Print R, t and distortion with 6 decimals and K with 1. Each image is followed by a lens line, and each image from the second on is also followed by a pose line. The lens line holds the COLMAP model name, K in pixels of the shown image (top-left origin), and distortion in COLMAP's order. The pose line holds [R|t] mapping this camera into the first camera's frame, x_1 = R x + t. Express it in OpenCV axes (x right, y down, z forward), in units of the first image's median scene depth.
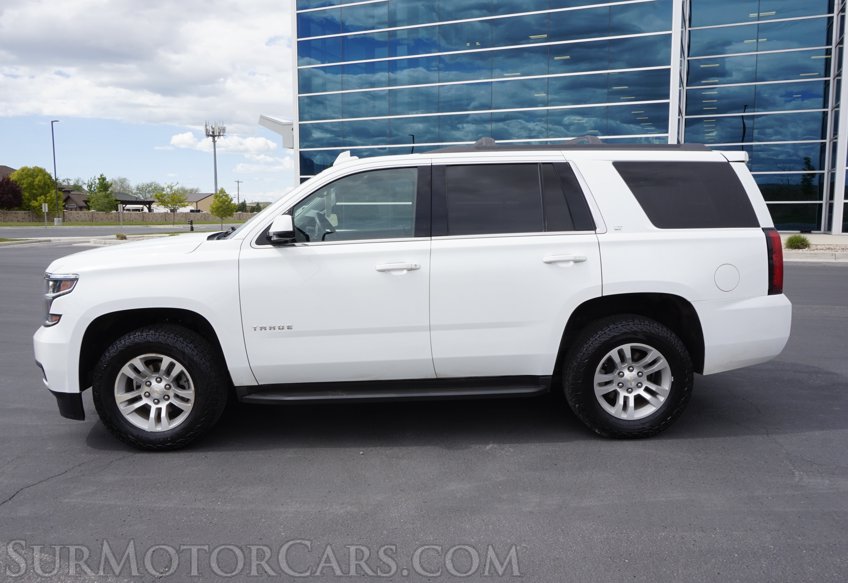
lens RADIAL K [[678.6, 0, 424.0], [0, 678.6, 291.5], [0, 0, 1]] dist [-0.022343, -0.003294]
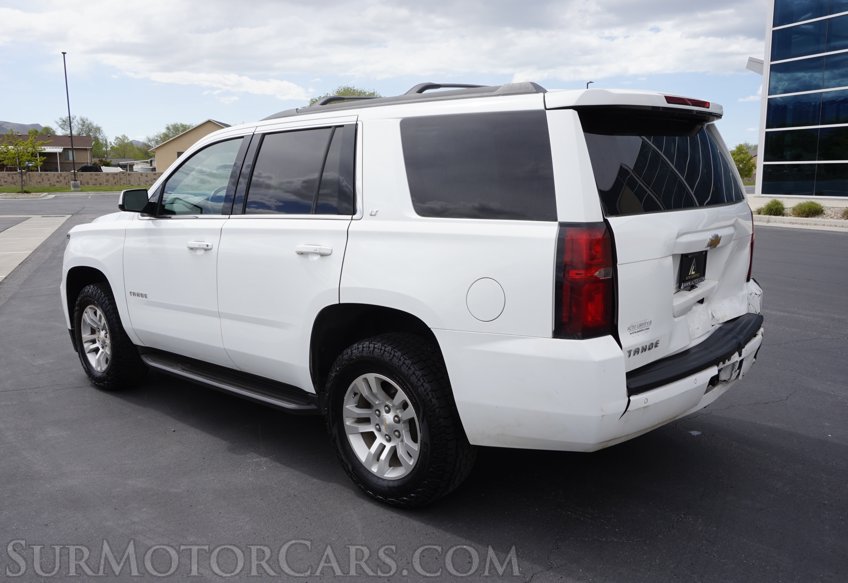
lens RADIAL K [[731.9, 0, 424.0], [0, 731.9, 291.5], [0, 0, 1]] dist [-0.000431, 0.001444]
pose [[0.718667, 0.112293, -0.686227, 0.871594], [-0.081131, 0.993675, 0.077638, -0.075443], [0.690605, -0.000122, 0.723232, 0.469744]]
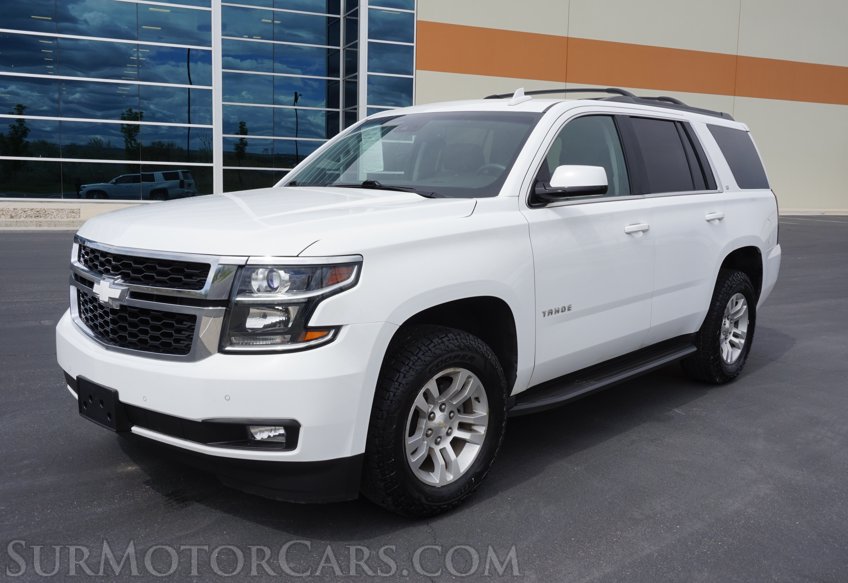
lens RADIAL K [[796.1, 0, 413.2], [0, 796.1, 293.1], [0, 0, 1]] dist [-0.010792, -0.008792]
pose [[0.696497, -0.082488, 0.712802, -0.972943], [0.065557, 0.996531, 0.051266, -0.023935], [-0.714559, 0.011023, 0.699489, 0.473123]]
